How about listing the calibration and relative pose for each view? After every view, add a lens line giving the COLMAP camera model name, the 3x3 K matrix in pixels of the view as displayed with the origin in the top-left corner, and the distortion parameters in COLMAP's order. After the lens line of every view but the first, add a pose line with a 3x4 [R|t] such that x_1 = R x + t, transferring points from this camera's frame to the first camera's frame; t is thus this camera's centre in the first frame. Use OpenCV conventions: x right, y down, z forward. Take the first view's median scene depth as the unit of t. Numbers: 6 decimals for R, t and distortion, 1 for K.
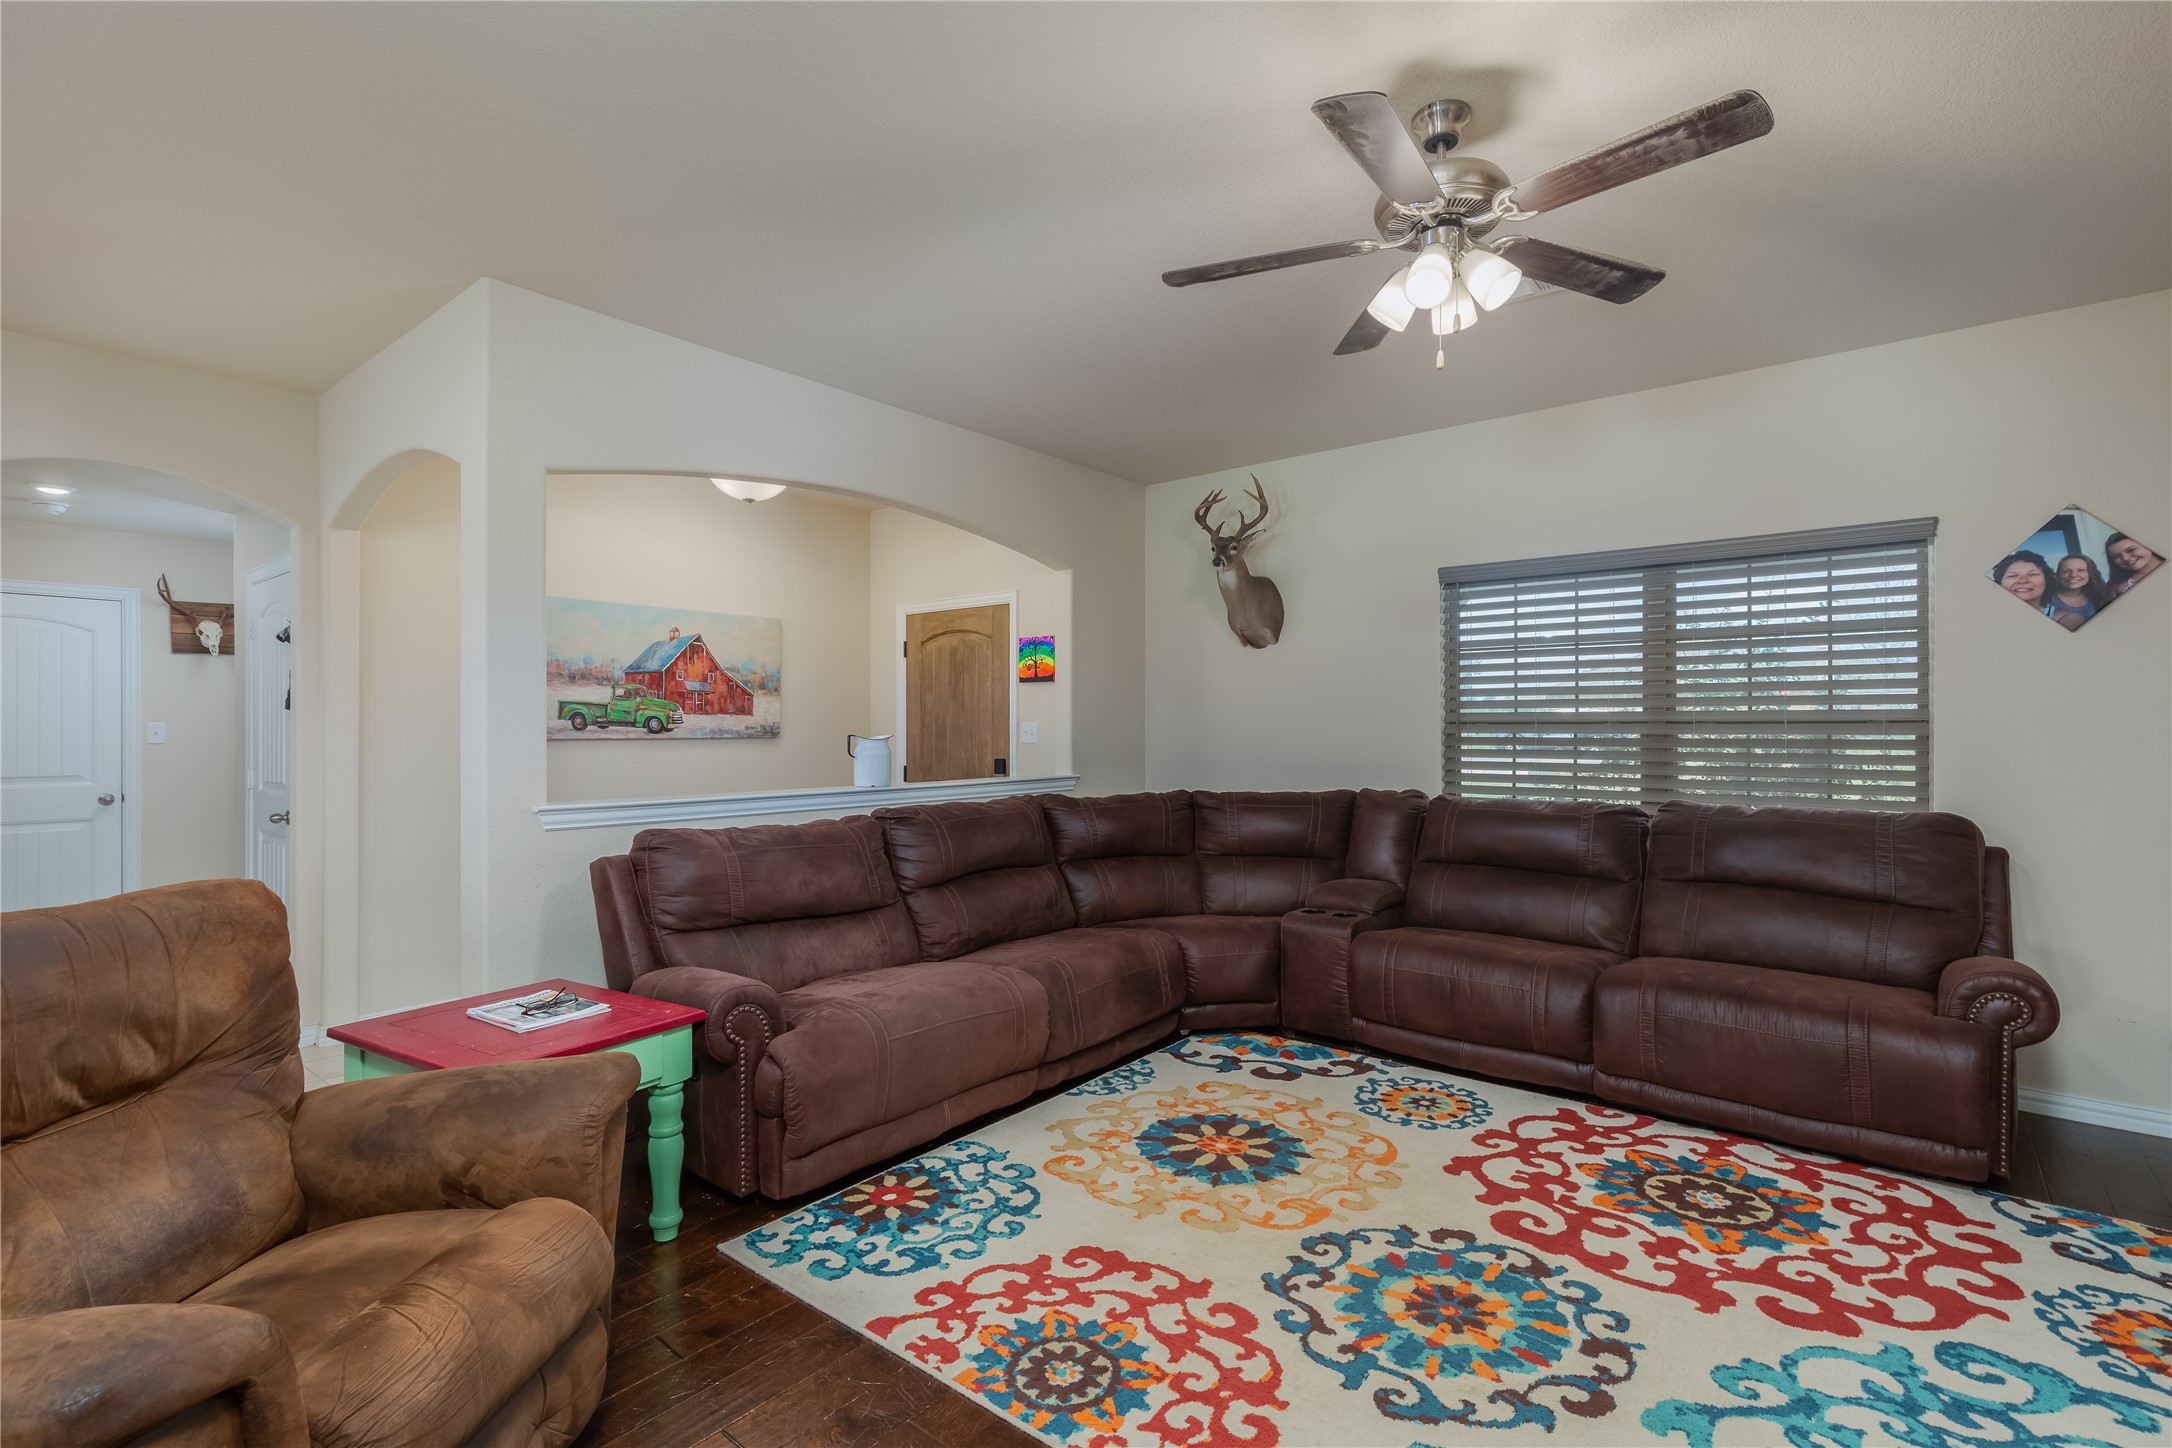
lens RADIAL K [[987.2, 0, 1107.4], [0, 987.2, 728.8], [0, 0, 1]] dist [0.009890, -0.001162]
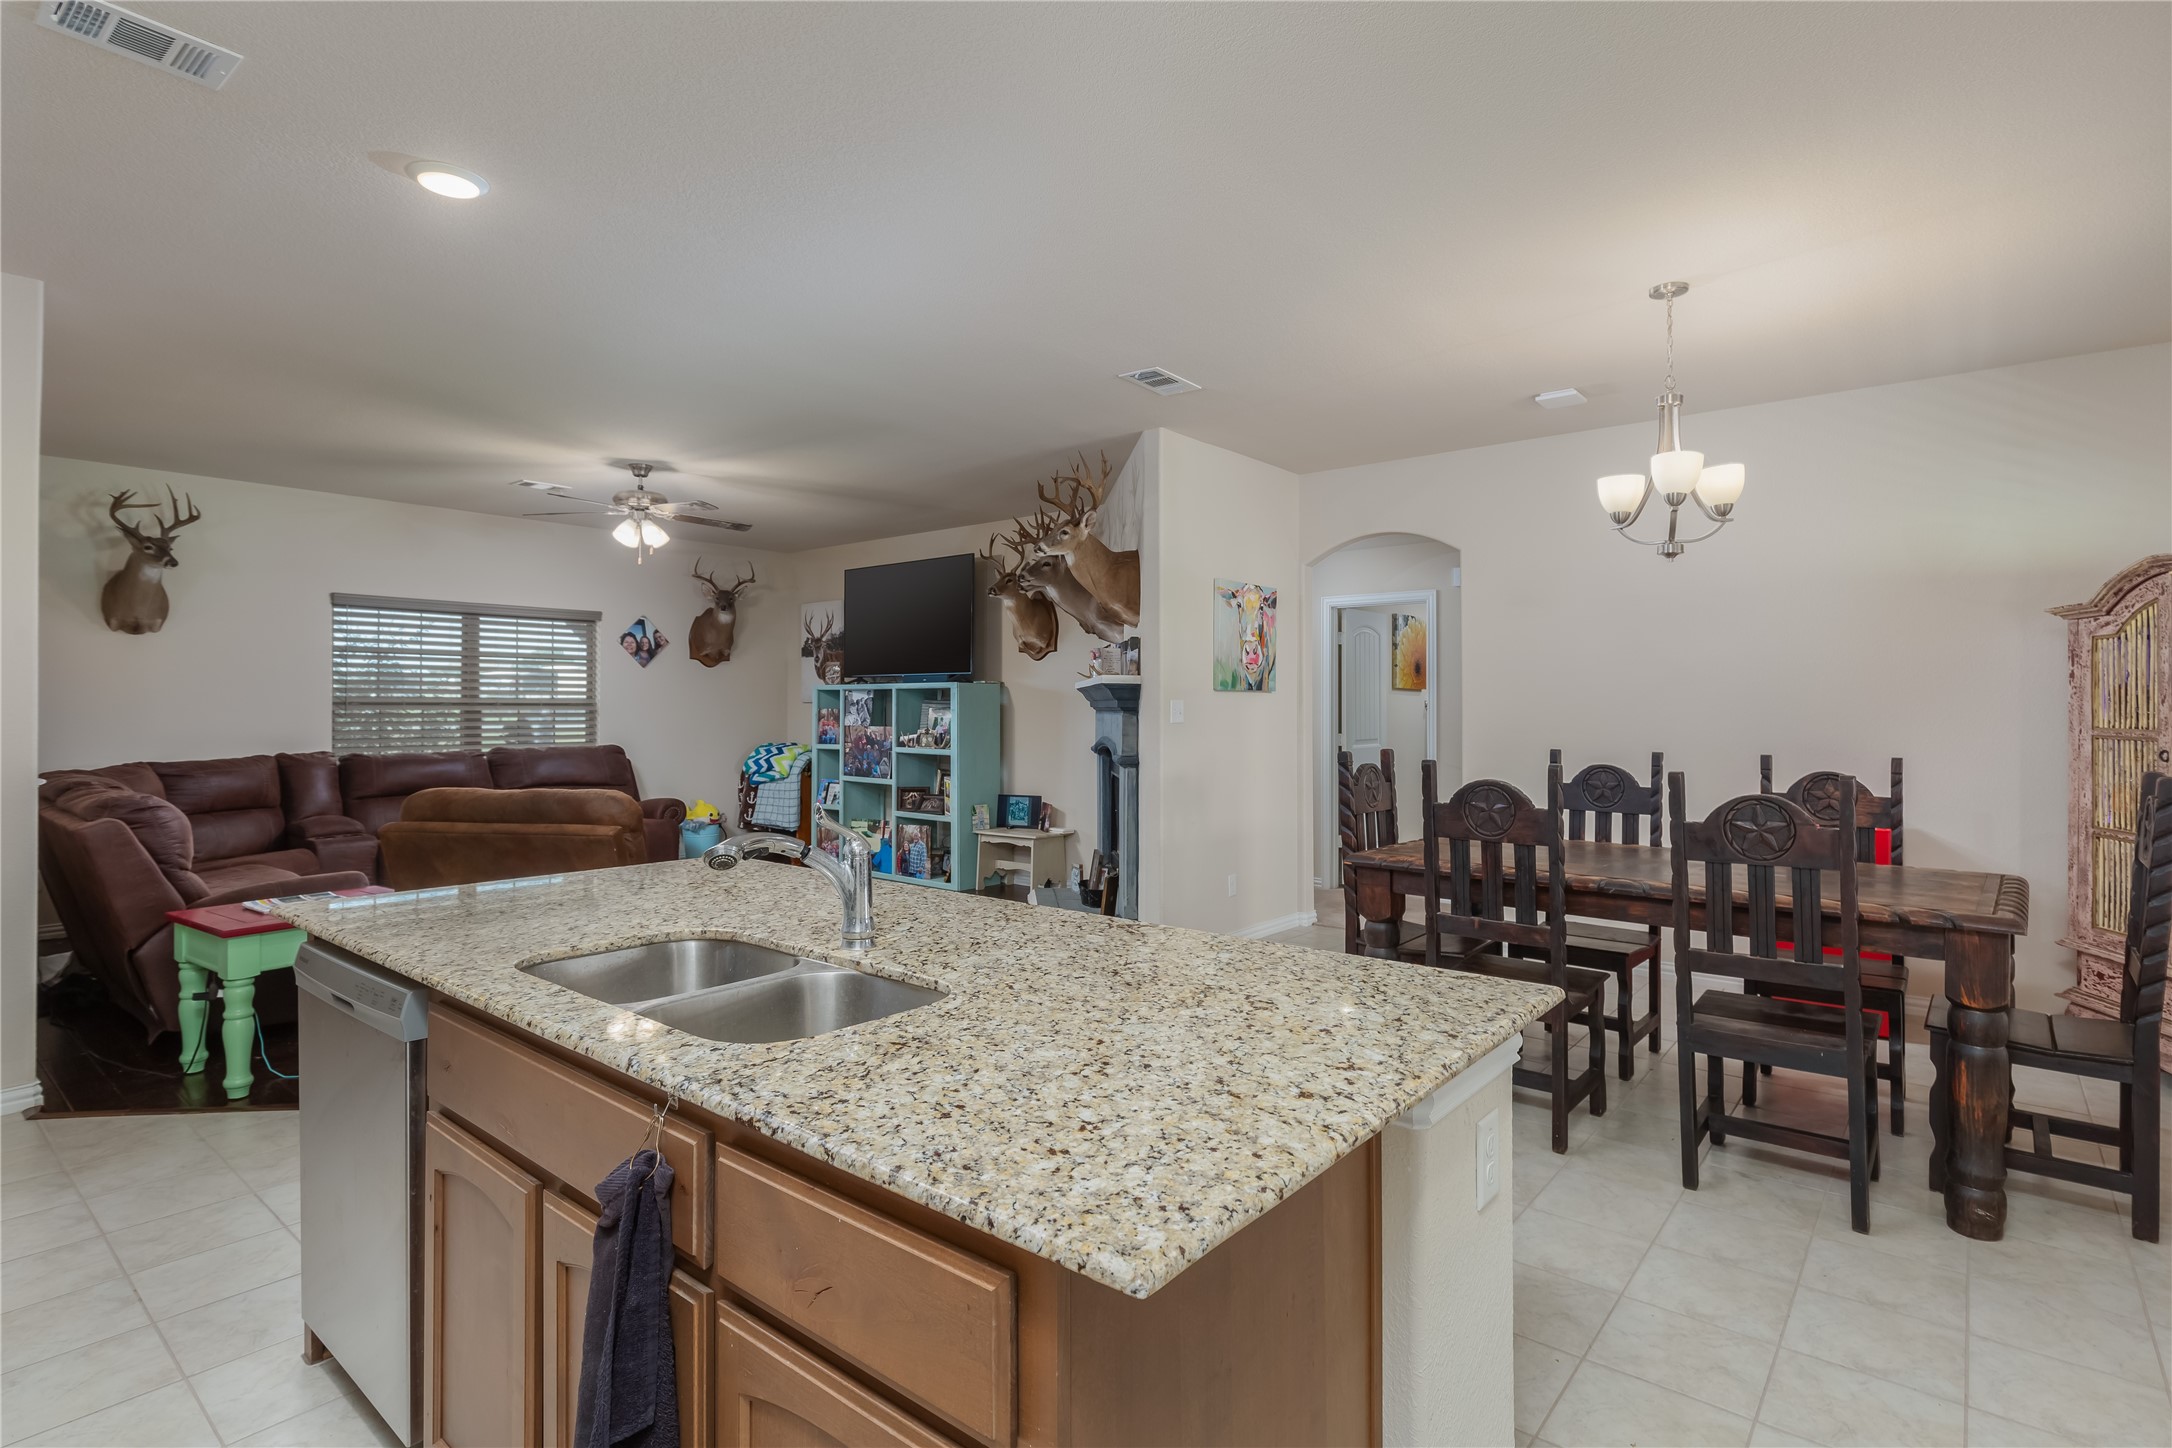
lens RADIAL K [[1063.9, 0, 1101.4], [0, 1063.9, 694.4], [0, 0, 1]] dist [-0.002853, -0.000224]
pose [[0.008470, 0.013489, 0.999873, -1.622291], [0.001076, 0.999908, -0.013498, 0.004288], [-0.999964, 0.001190, 0.008455, -0.140404]]
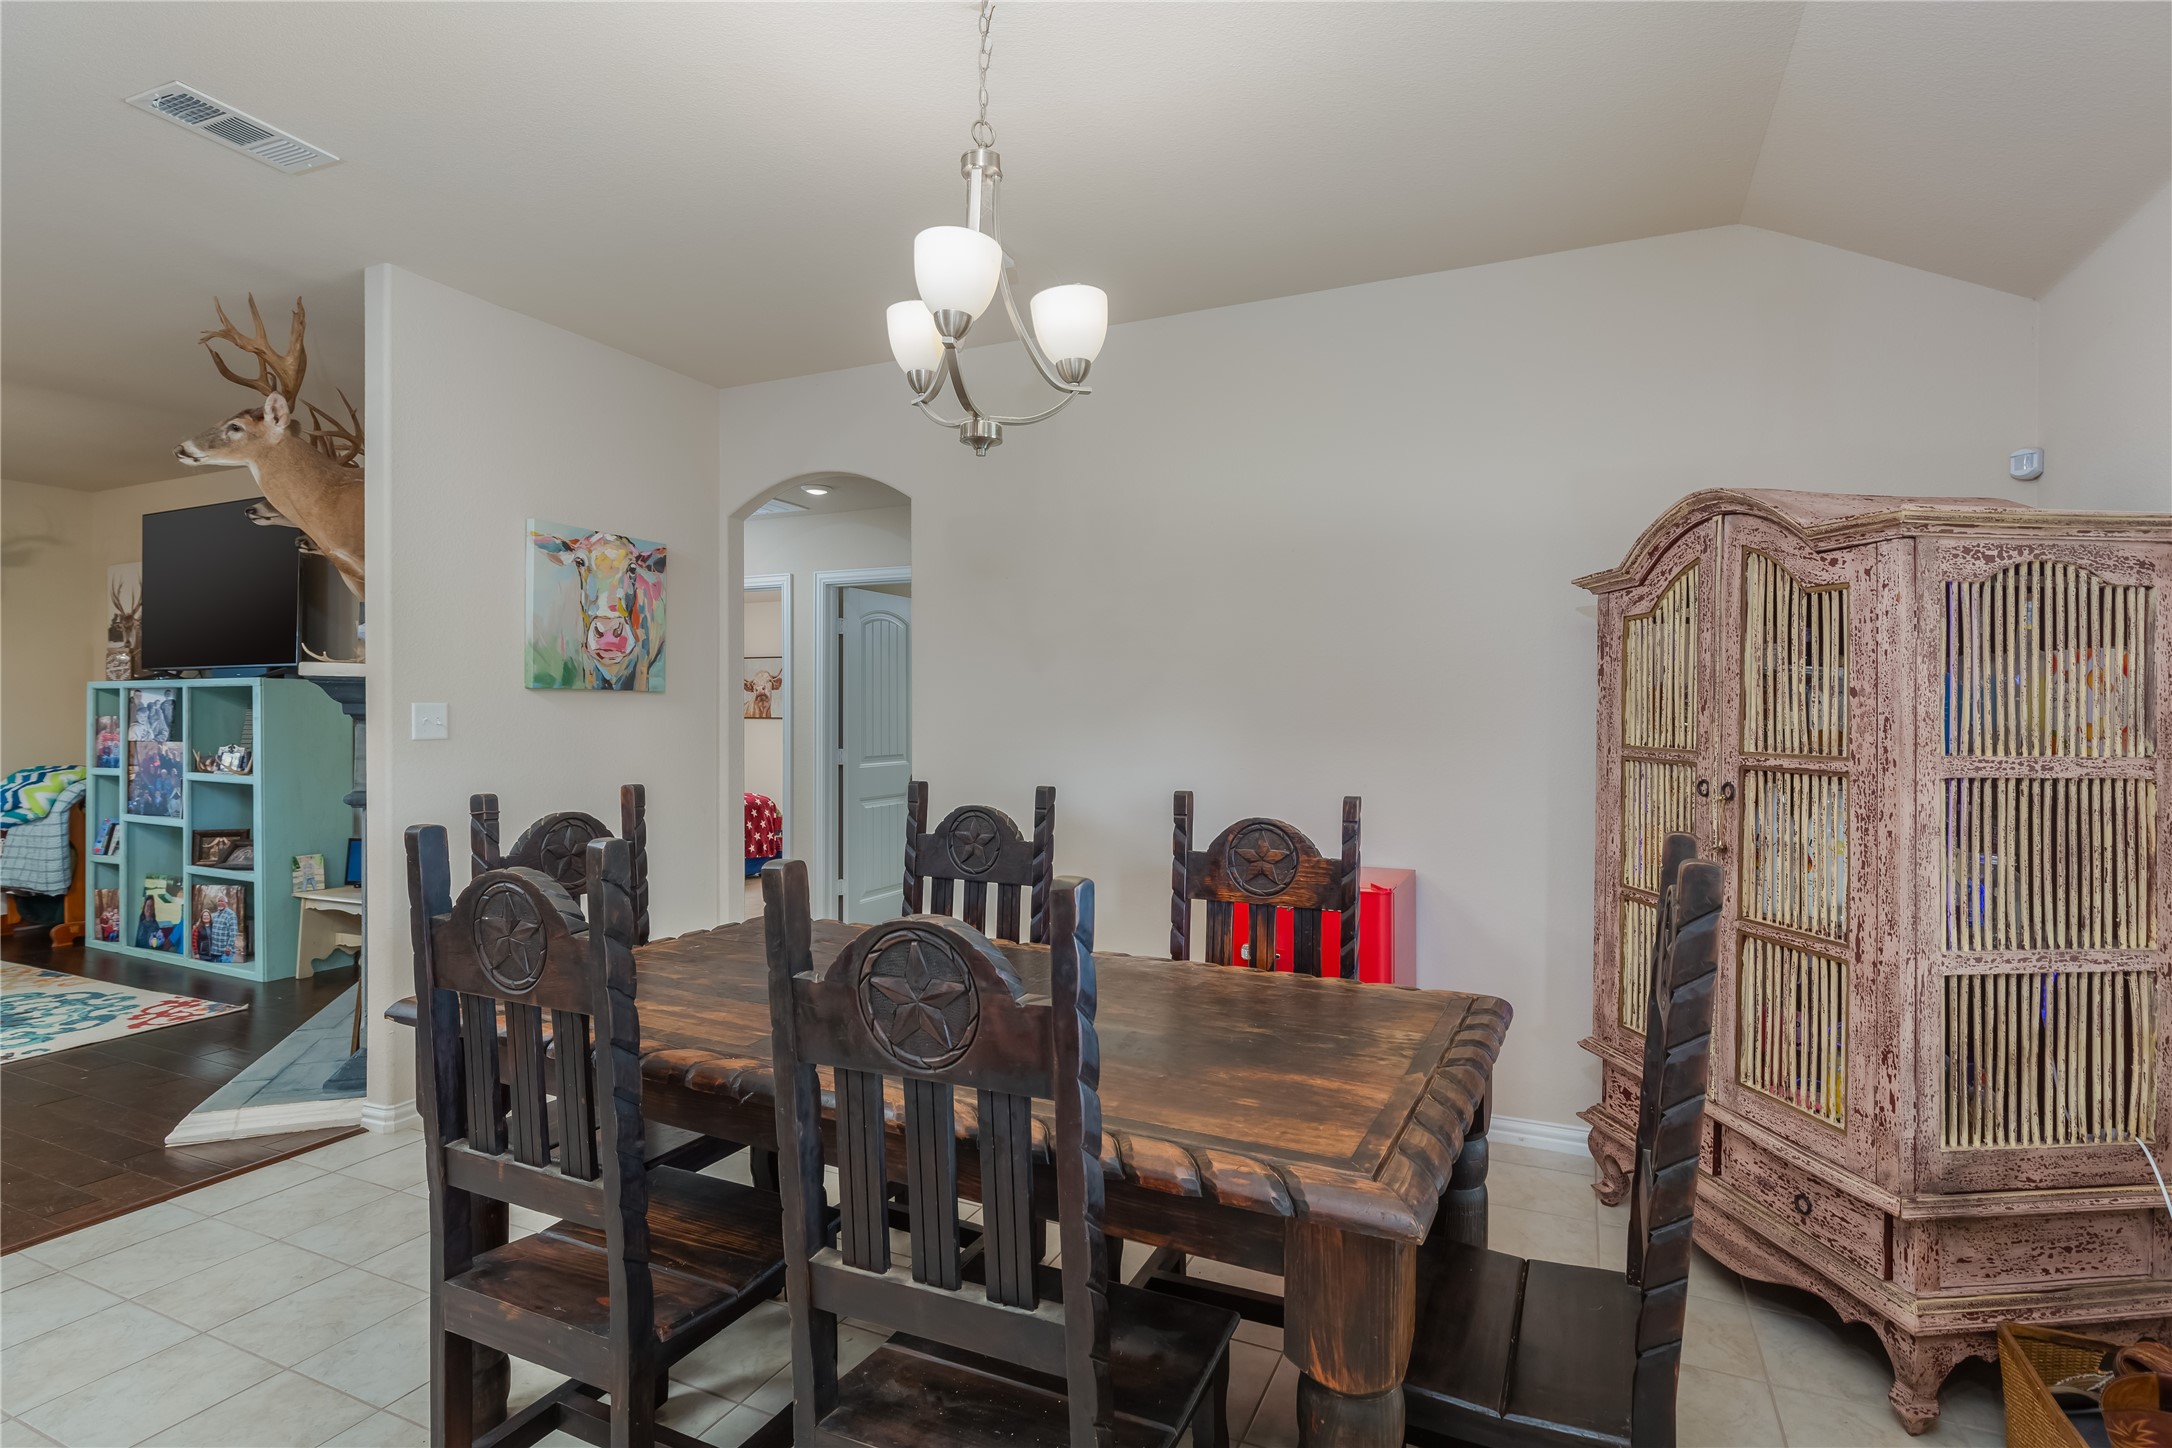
lens RADIAL K [[1063.9, 0, 1098.0], [0, 1063.9, 717.5], [0, 0, 1]] dist [-0.002853, -0.000224]
pose [[-0.248664, -0.000904, 0.968589, -1.152205], [-0.000187, 1.000000, 0.000886, 0.004211], [-0.968590, 0.000039, -0.248664, -0.613034]]
